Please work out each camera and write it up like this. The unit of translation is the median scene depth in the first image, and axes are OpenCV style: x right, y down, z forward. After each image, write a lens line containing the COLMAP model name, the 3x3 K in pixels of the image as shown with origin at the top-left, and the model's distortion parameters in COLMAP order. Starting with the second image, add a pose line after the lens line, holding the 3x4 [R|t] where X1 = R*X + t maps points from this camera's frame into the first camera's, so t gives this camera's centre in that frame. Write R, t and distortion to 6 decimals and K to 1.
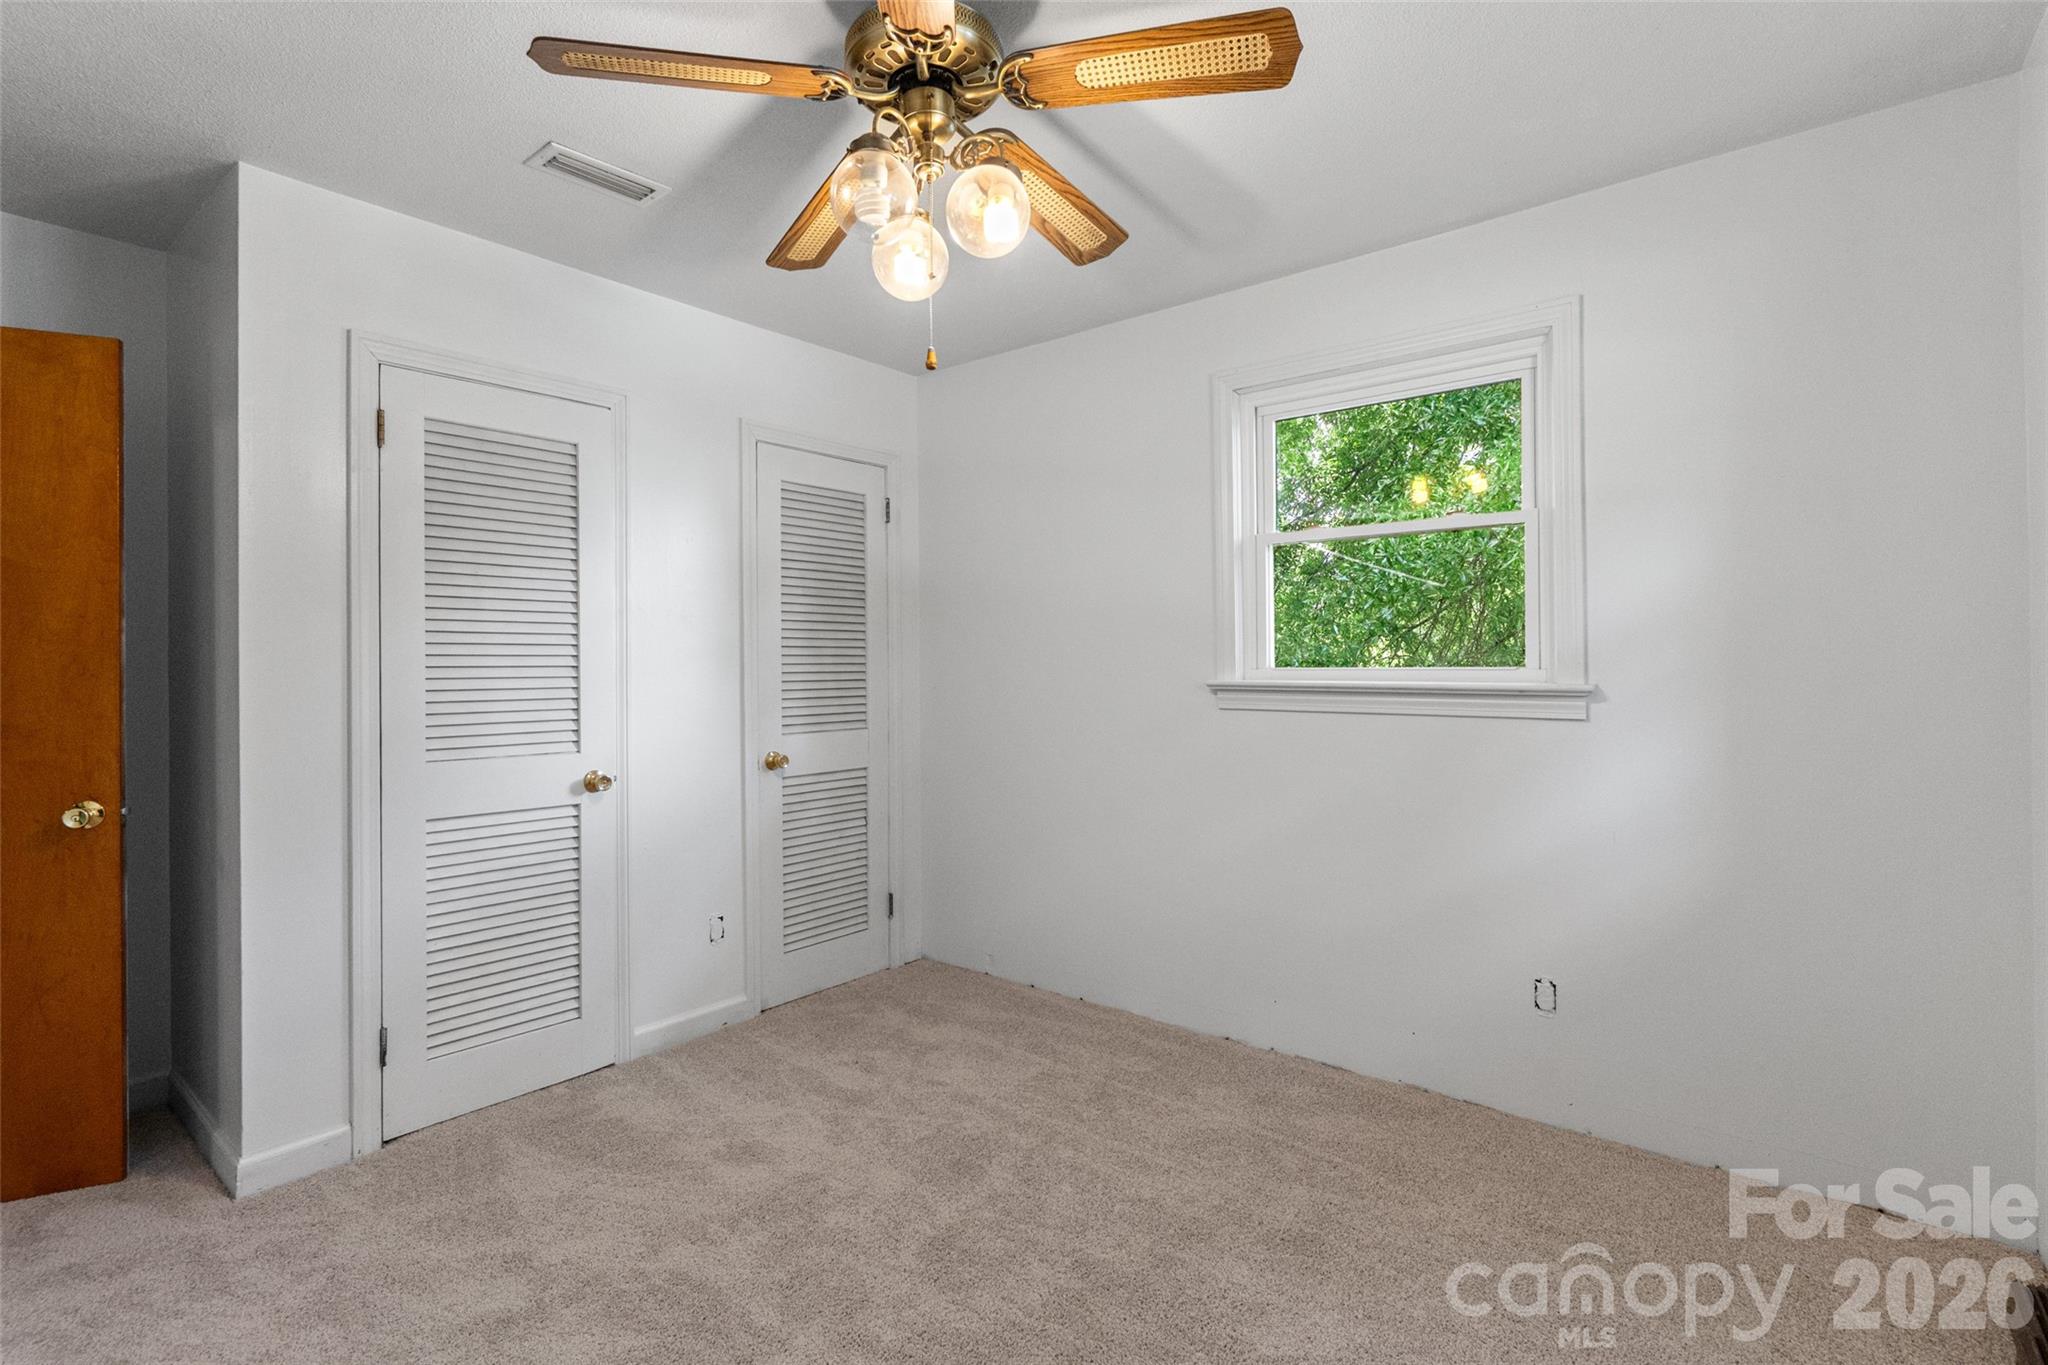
lens RADIAL K [[940.1, 0, 1025.6], [0, 940.1, 666.1], [0, 0, 1]] dist [-0.002234, 0.000111]
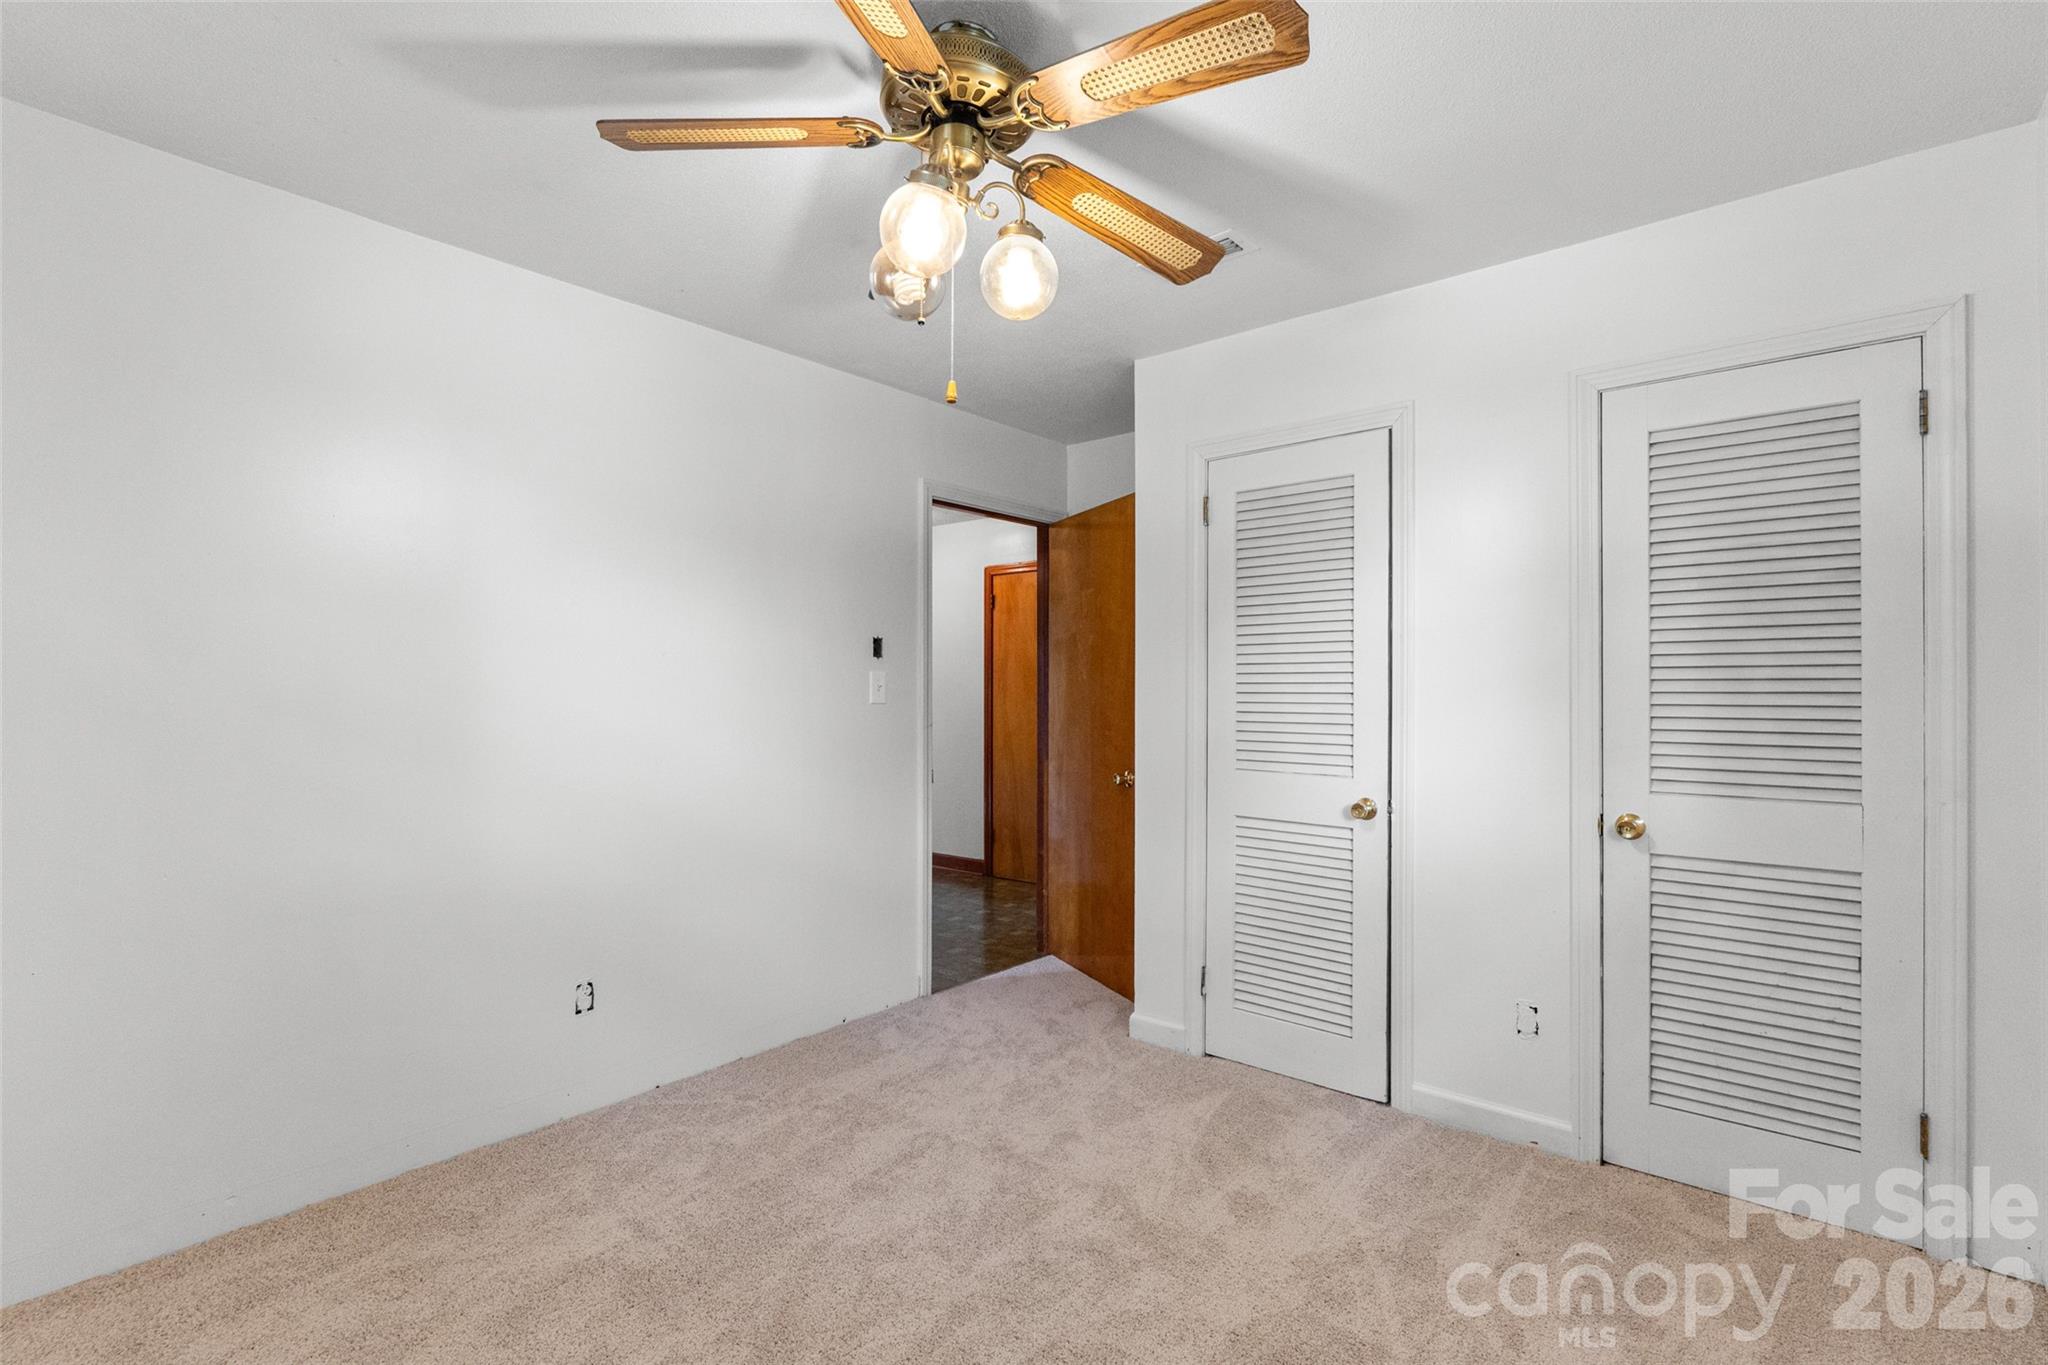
lens RADIAL K [[942.4, 0, 1025.9], [0, 942.4, 690.5], [0, 0, 1]] dist [-0.003301, -0.000307]
pose [[-0.012899, 0.002542, -0.999914, 0.579170], [-0.005314, 0.999982, 0.002611, -0.003567], [0.999903, 0.005347, -0.012885, 0.692243]]
